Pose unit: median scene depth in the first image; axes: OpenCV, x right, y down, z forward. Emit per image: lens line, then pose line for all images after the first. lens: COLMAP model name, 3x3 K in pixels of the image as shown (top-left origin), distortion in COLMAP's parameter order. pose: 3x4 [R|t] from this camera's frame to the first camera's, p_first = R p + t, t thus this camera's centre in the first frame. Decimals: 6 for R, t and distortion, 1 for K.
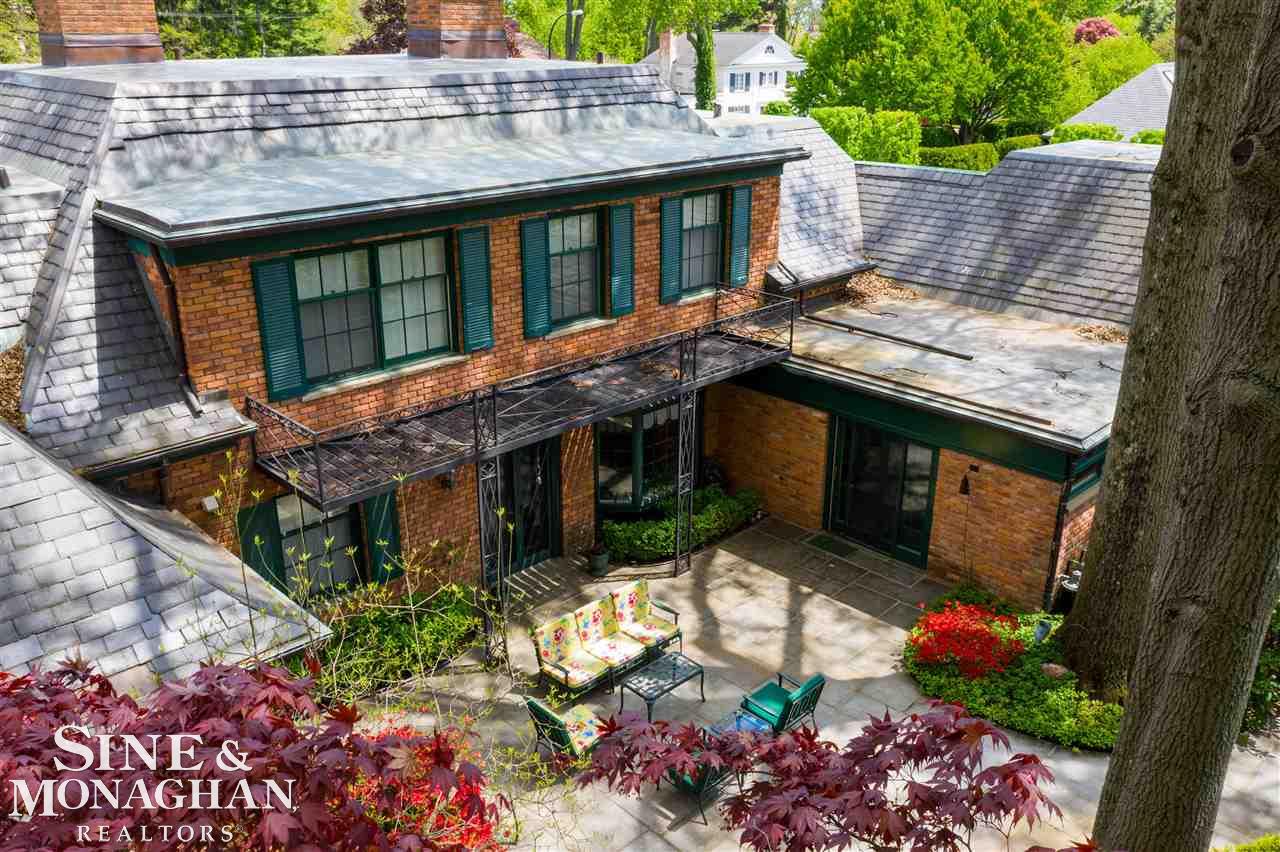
lens RADIAL K [[1033.2, 0, 640.0], [0, 1033.2, 426.0], [0, 0, 1]] dist [-0.003545, -0.008664]
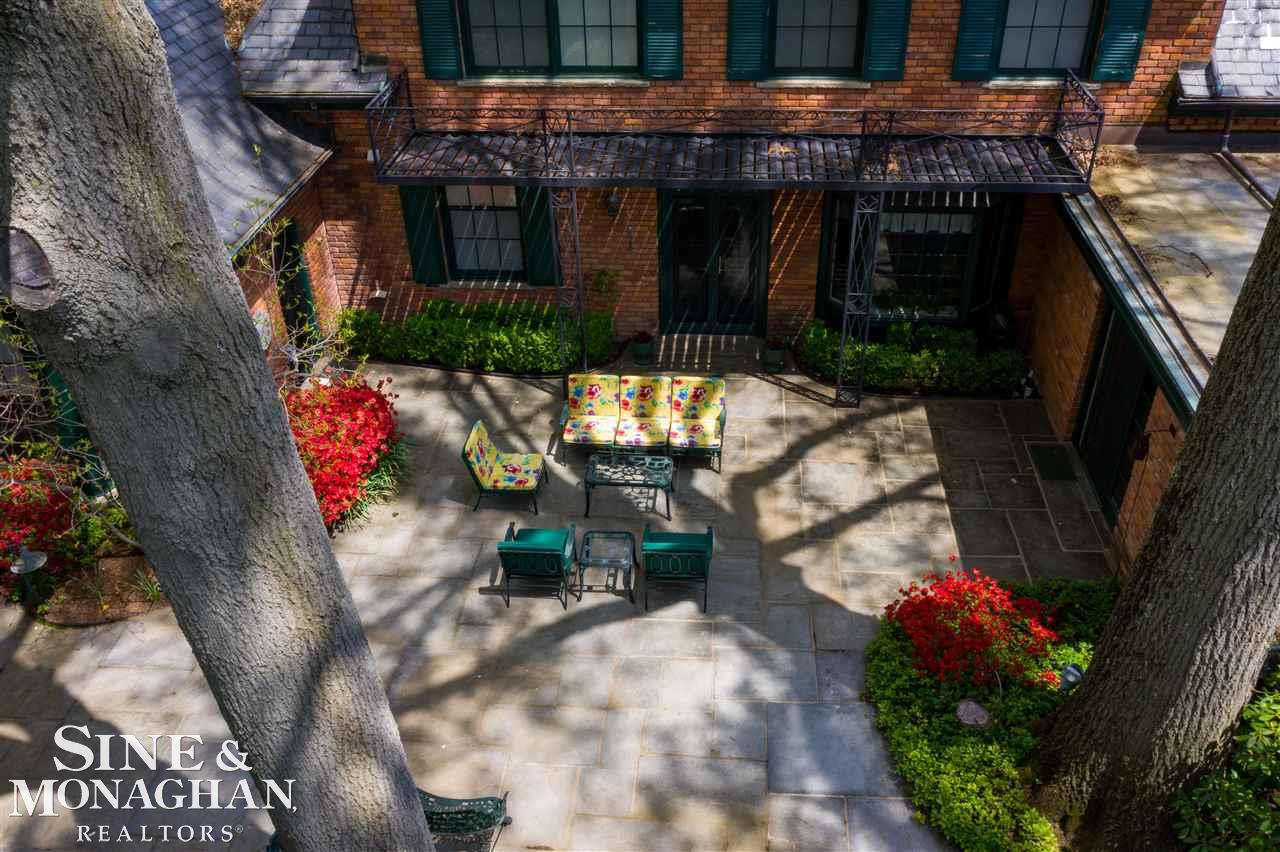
lens RADIAL K [[1006.3, 0, 640.0], [0, 1006.3, 426.0], [0, 0, 1]] dist [-0.009277, -0.006236]
pose [[0.640861, 0.430512, -0.635576, 0.512297], [-0.251144, 0.899962, 0.356363, -0.105370], [0.725413, -0.068758, 0.684871, 0.341166]]
